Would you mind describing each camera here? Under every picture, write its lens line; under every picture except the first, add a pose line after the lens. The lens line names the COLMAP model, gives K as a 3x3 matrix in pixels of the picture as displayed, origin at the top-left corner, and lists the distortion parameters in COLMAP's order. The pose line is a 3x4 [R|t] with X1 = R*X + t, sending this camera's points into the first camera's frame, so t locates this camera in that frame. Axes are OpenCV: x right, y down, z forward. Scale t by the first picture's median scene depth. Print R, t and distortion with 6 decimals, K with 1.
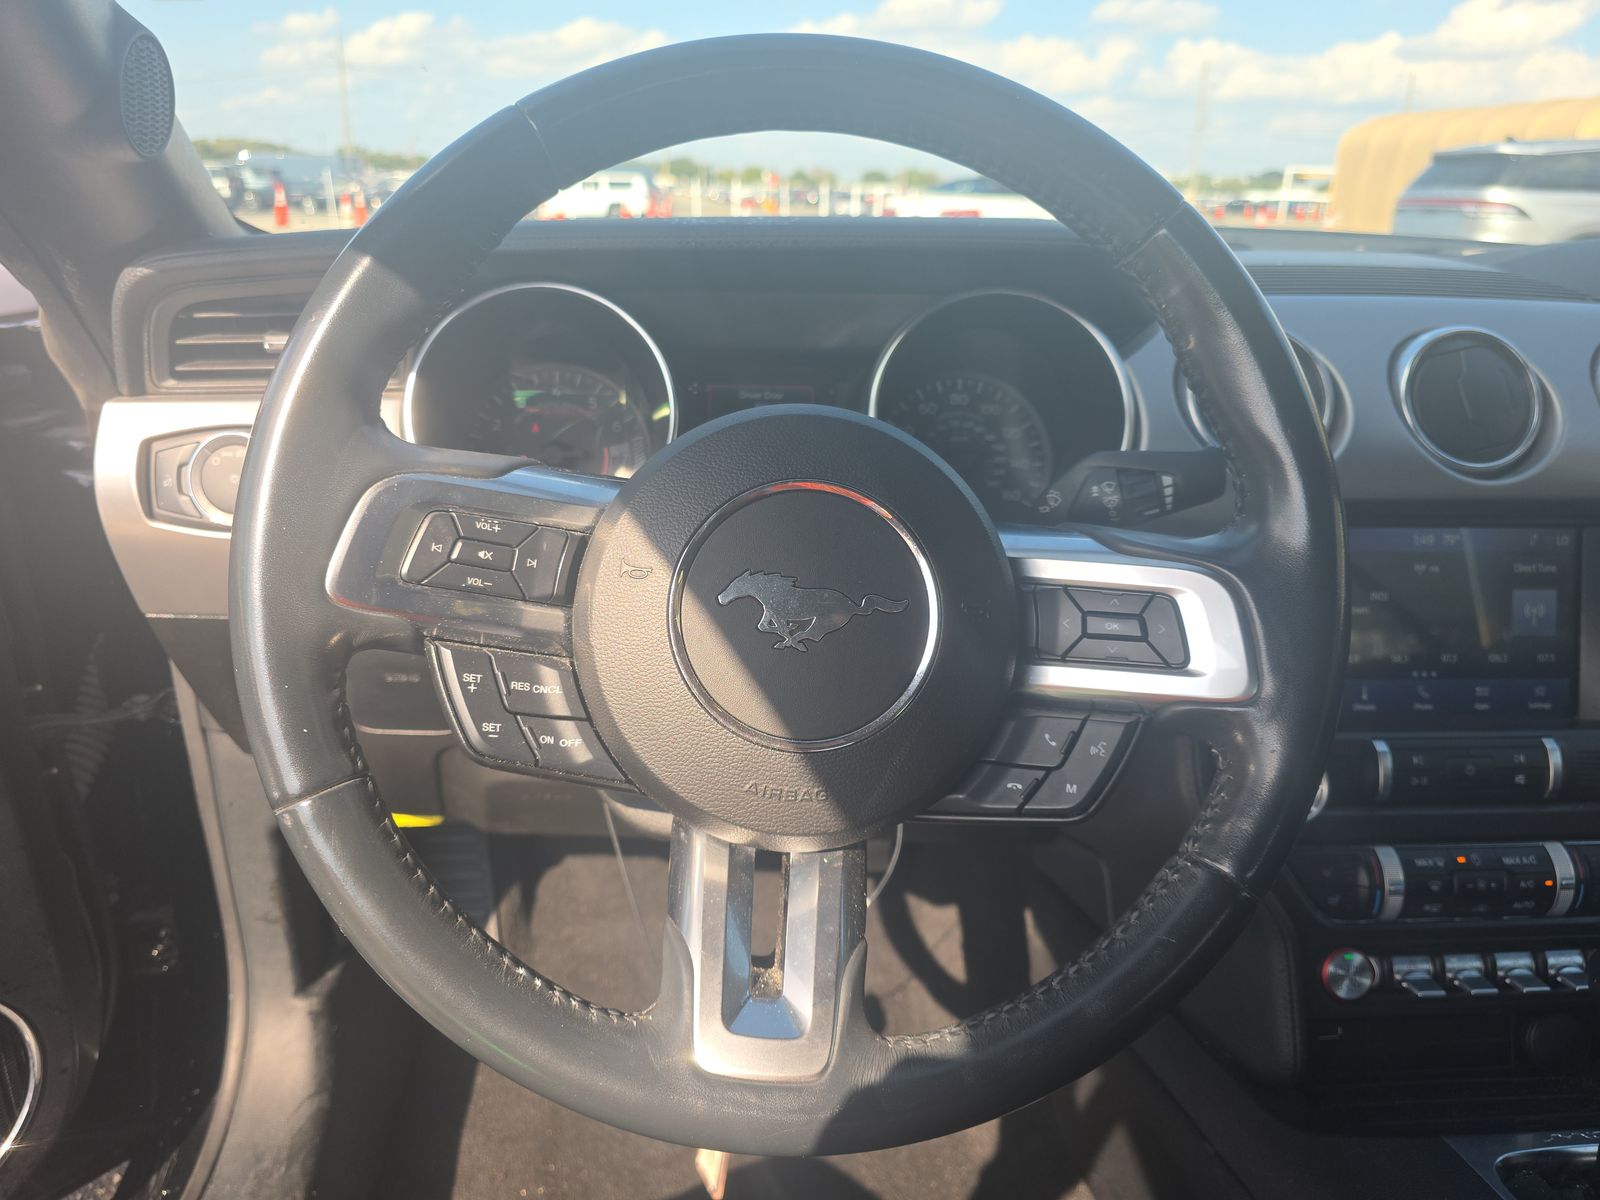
lens RADIAL K [[1053.7, 0, 799.6], [0, 1053.7, 606.9], [0, 0, 1]] dist [0.006704, -0.005190]
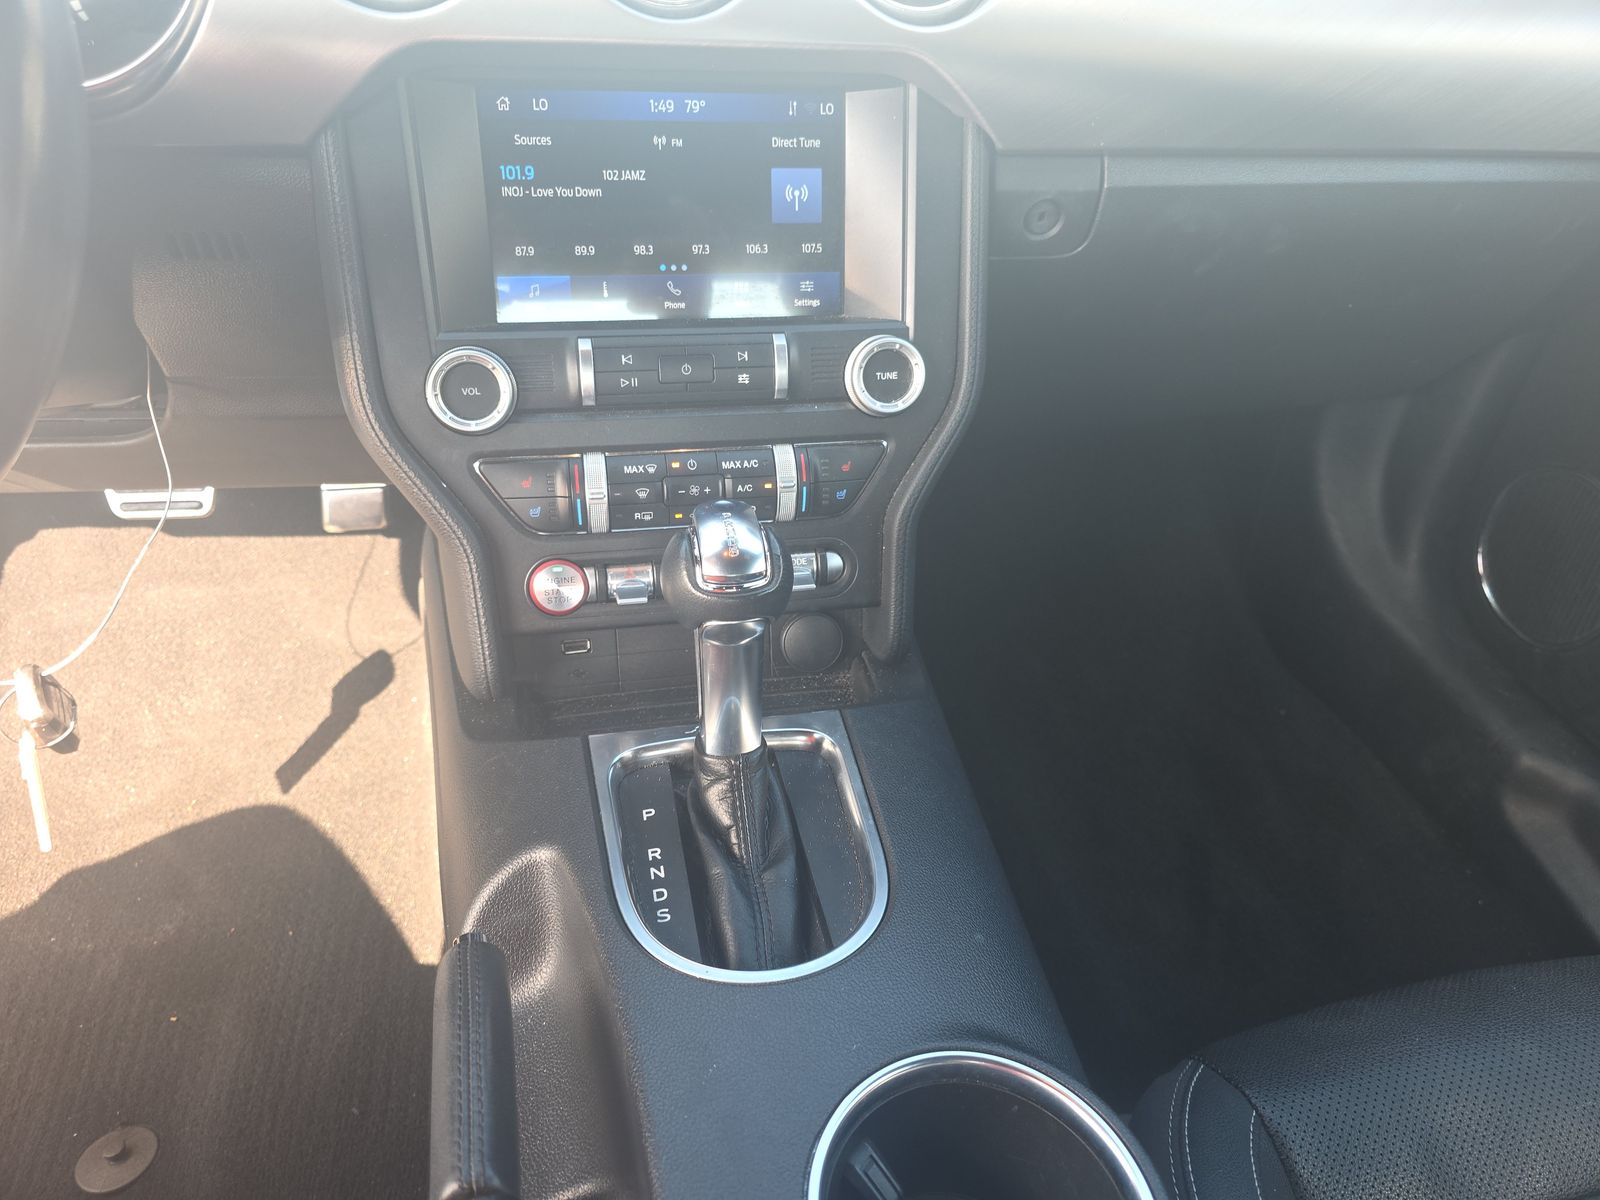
lens RADIAL K [[1053.7, 0, 804.1], [0, 1053.7, 591.3], [0, 0, 1]] dist [0.006704, -0.005190]
pose [[0.993197, -0.046063, 0.106945, 0.632222], [0.015775, 0.963189, 0.268361, 0.095765], [-0.115370, -0.264849, 0.957364, 0.049772]]
